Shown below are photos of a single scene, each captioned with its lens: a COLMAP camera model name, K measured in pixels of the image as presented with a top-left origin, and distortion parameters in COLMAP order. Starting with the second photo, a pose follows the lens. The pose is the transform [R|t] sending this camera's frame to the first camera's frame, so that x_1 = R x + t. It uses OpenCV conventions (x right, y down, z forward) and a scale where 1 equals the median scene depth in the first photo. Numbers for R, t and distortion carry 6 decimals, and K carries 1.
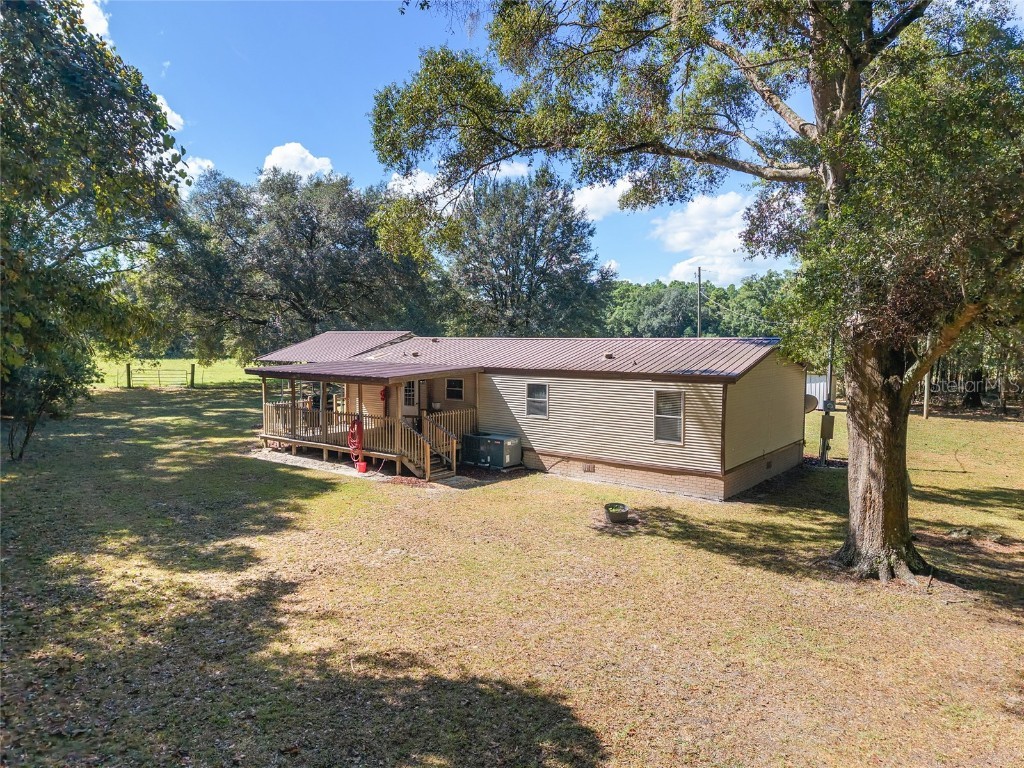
lens RADIAL K [[690.5, 0, 508.8], [0, 690.5, 384.9], [0, 0, 1]] dist [0.013963, -0.013828]
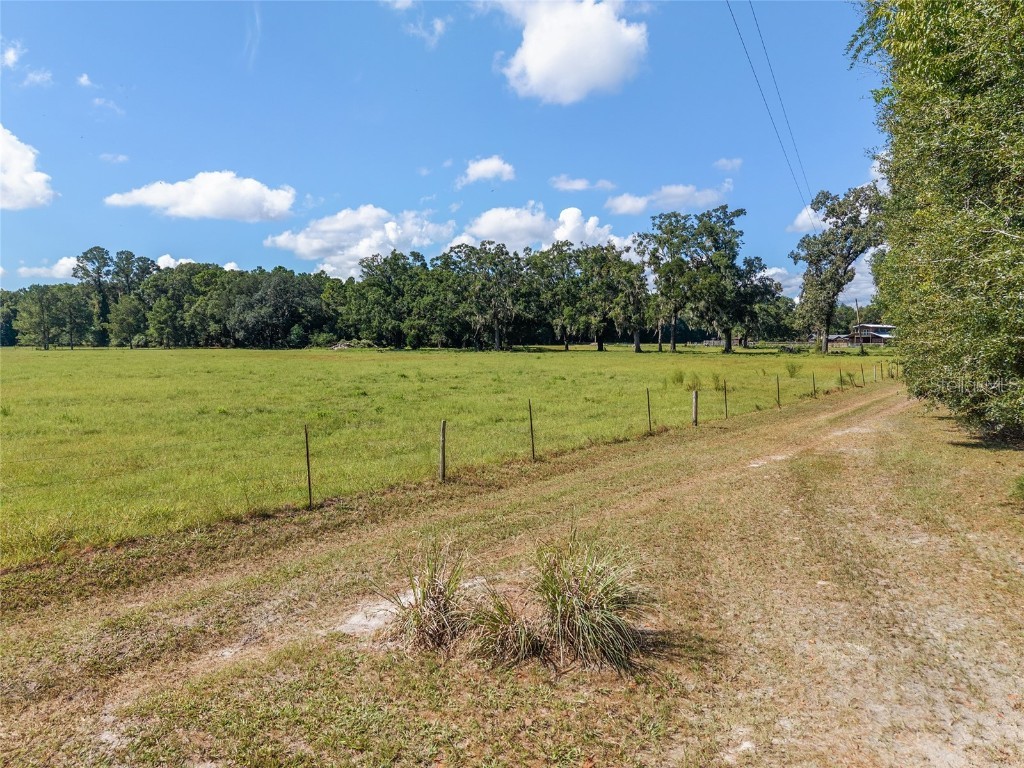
lens RADIAL K [[690.5, 0, 510.6], [0, 690.5, 385.2], [0, 0, 1]] dist [0.013963, -0.013828]
pose [[0.861379, -0.032549, 0.506918, 0.071635], [0.035148, 0.999372, 0.004443, -0.010239], [-0.506745, 0.013990, 0.861983, 0.210771]]
